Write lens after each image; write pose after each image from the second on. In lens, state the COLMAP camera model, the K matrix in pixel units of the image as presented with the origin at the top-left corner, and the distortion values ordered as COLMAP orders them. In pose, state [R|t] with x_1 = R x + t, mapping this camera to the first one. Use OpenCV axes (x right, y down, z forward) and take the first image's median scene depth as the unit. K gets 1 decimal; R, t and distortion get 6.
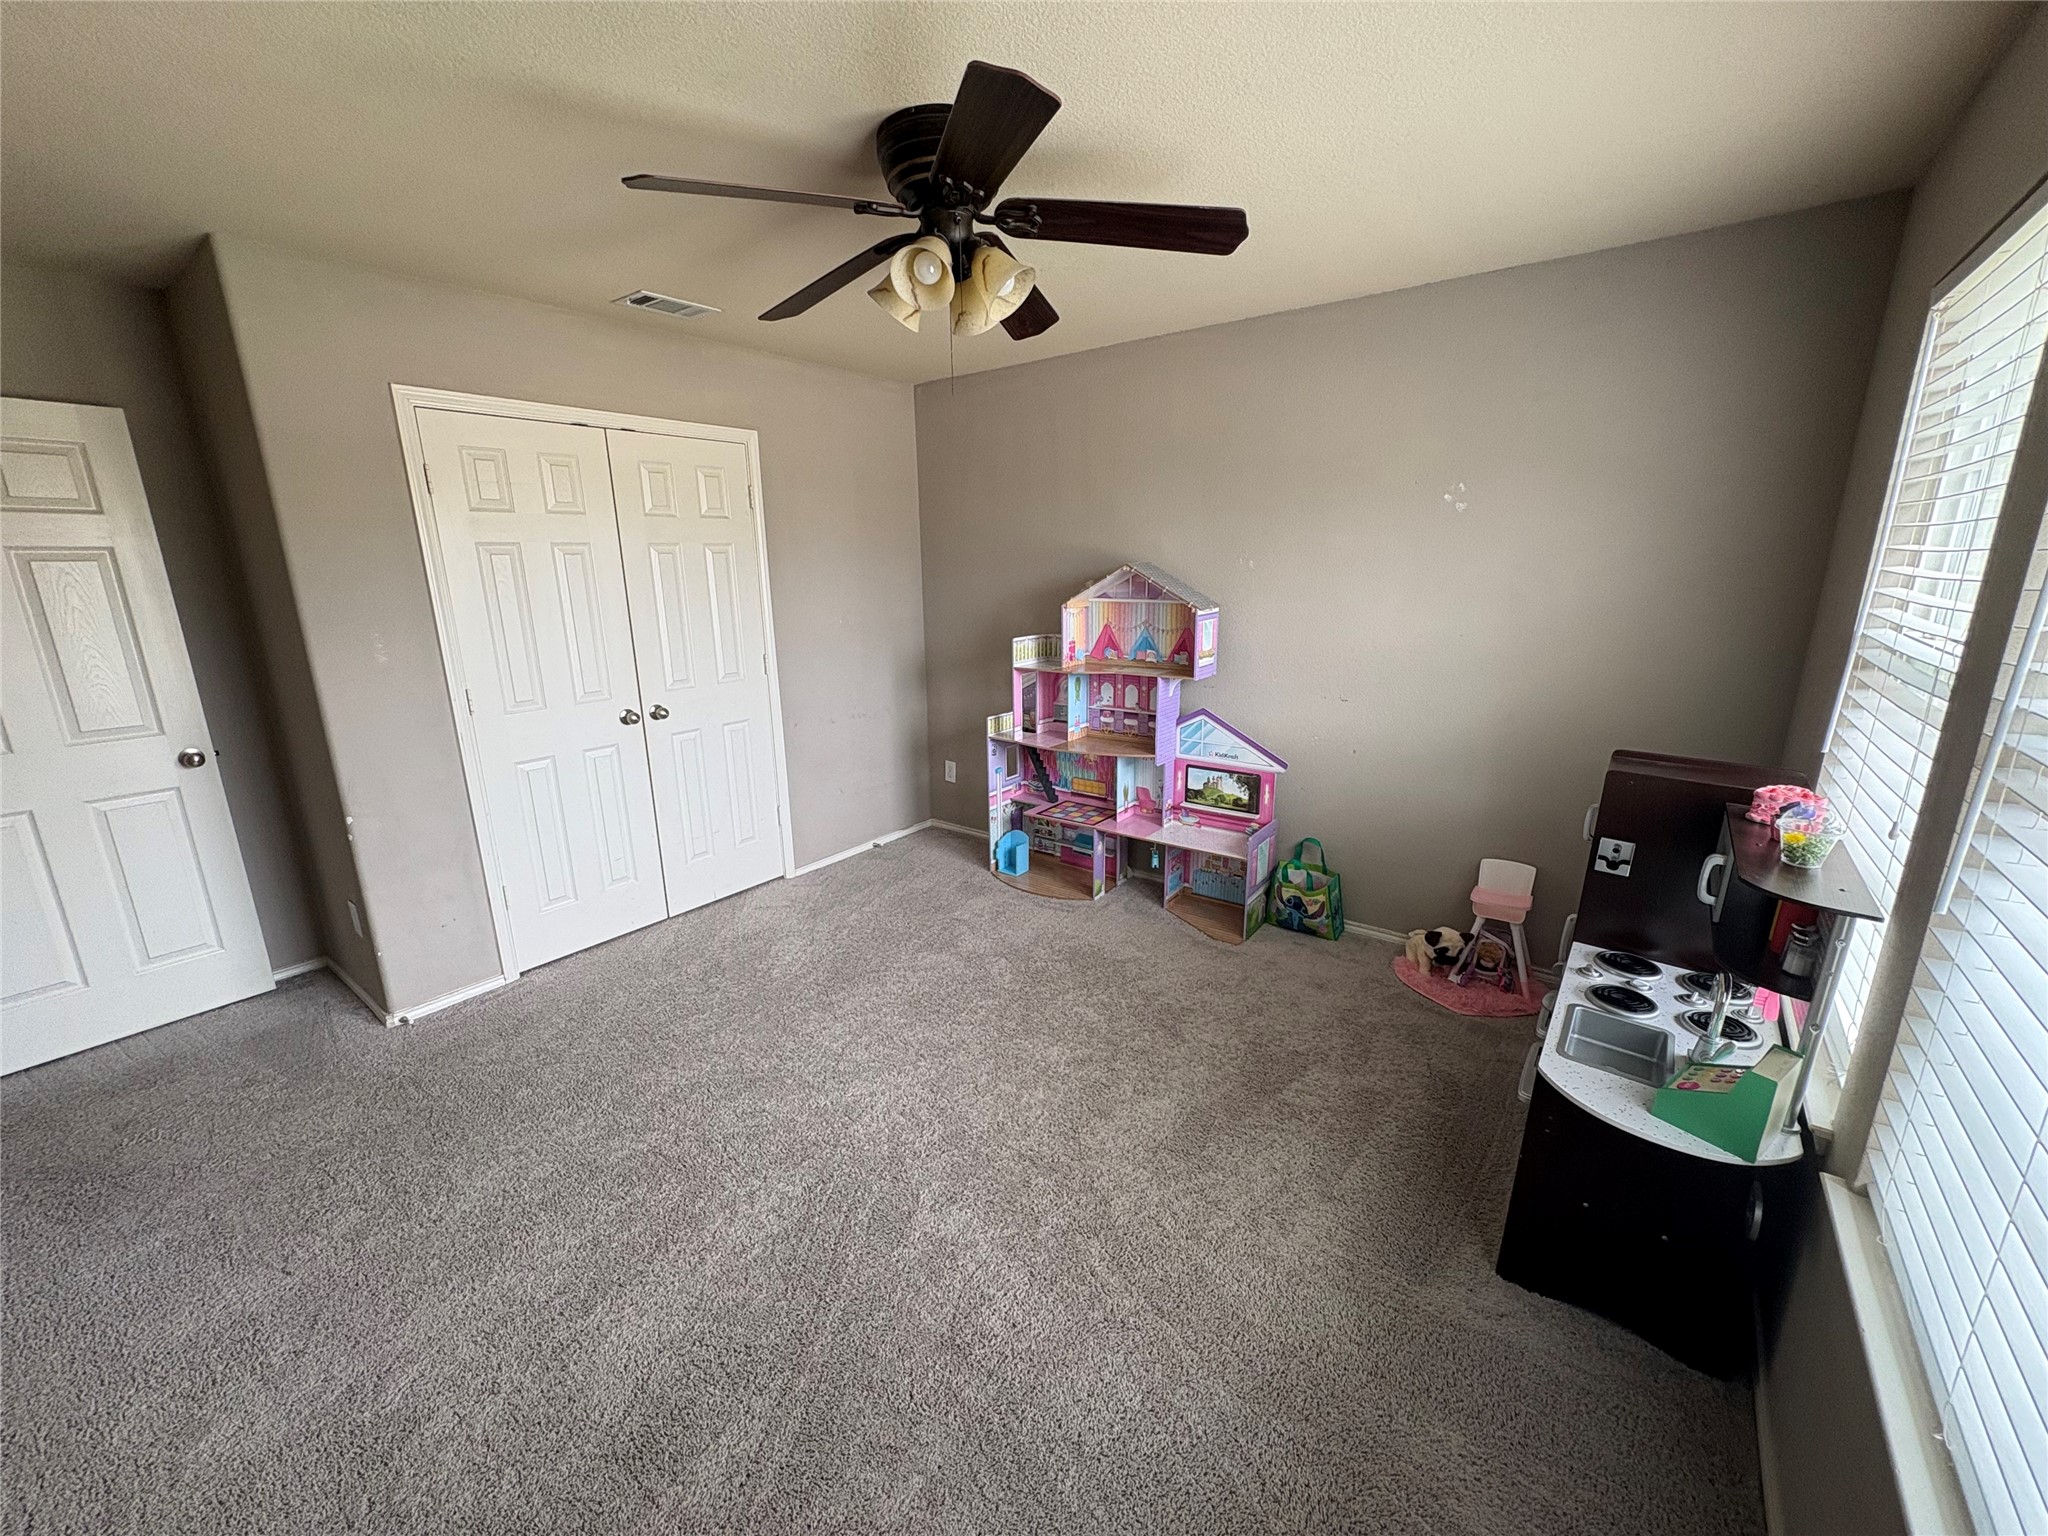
lens RADIAL K [[815.5, 0, 1023.7], [0, 815.5, 766.2], [0, 0, 1]] dist [0.002474, -0.002192]
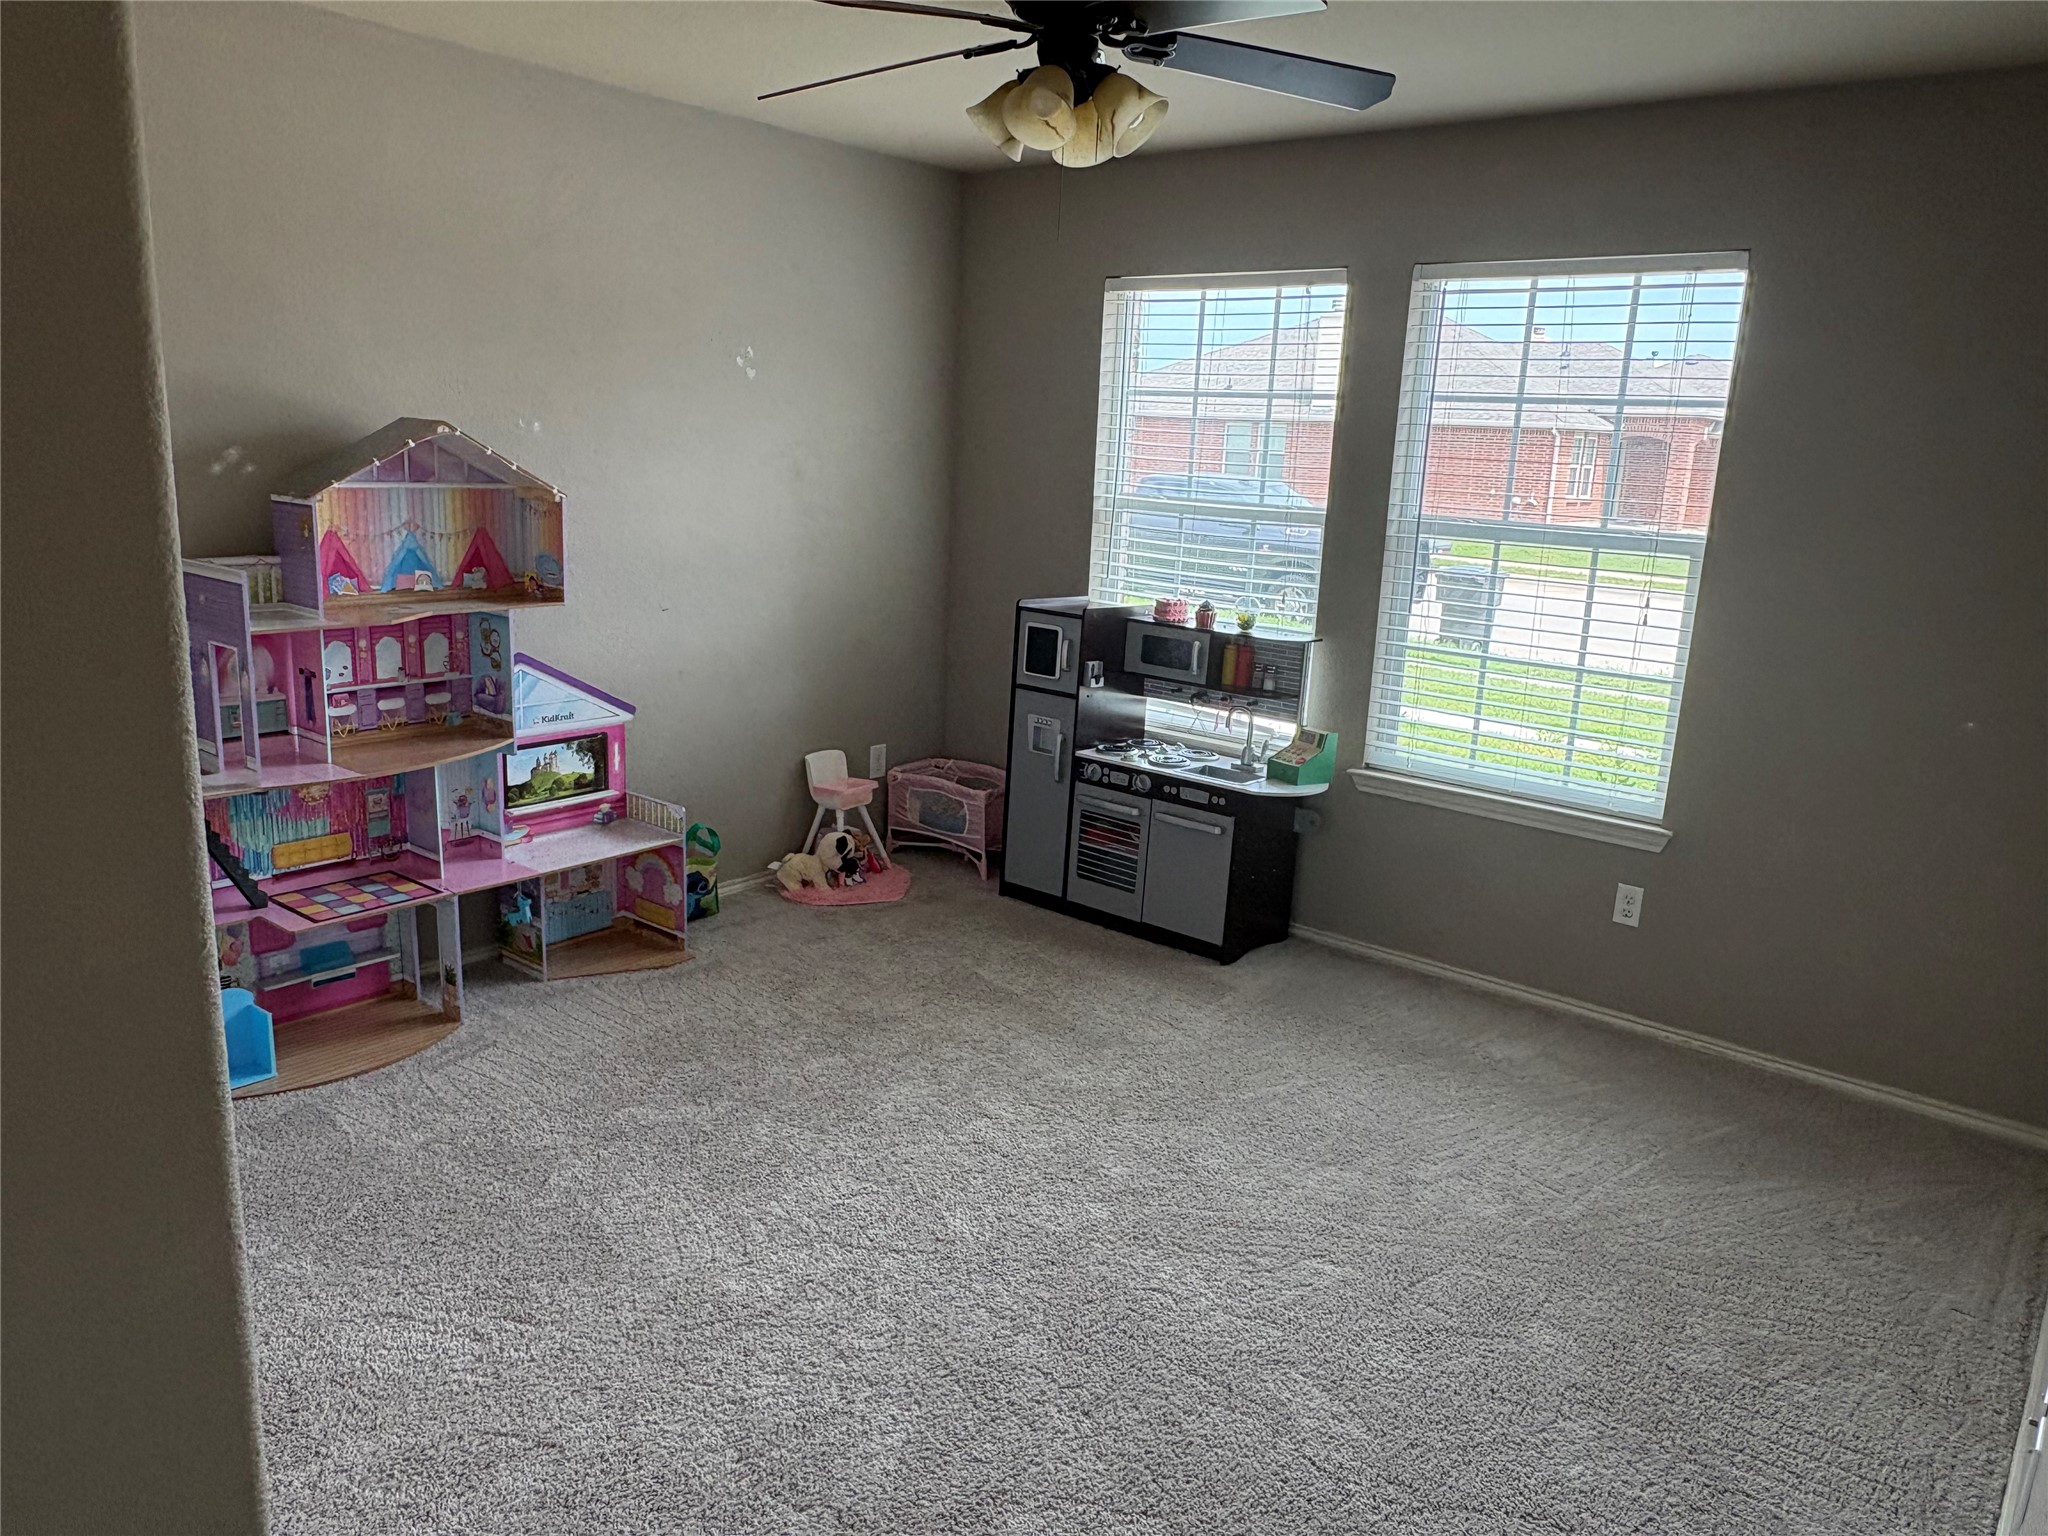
lens RADIAL K [[1409.0, 0, 1024.0], [0, 1409.0, 768.0], [0, 0, 1]] dist [-0.002939, -0.000289]
pose [[0.029787, -0.215081, 0.976142, -0.847006], [0.199306, 0.958243, 0.205056, -0.130296], [-0.979484, 0.188443, 0.071410, 0.549150]]
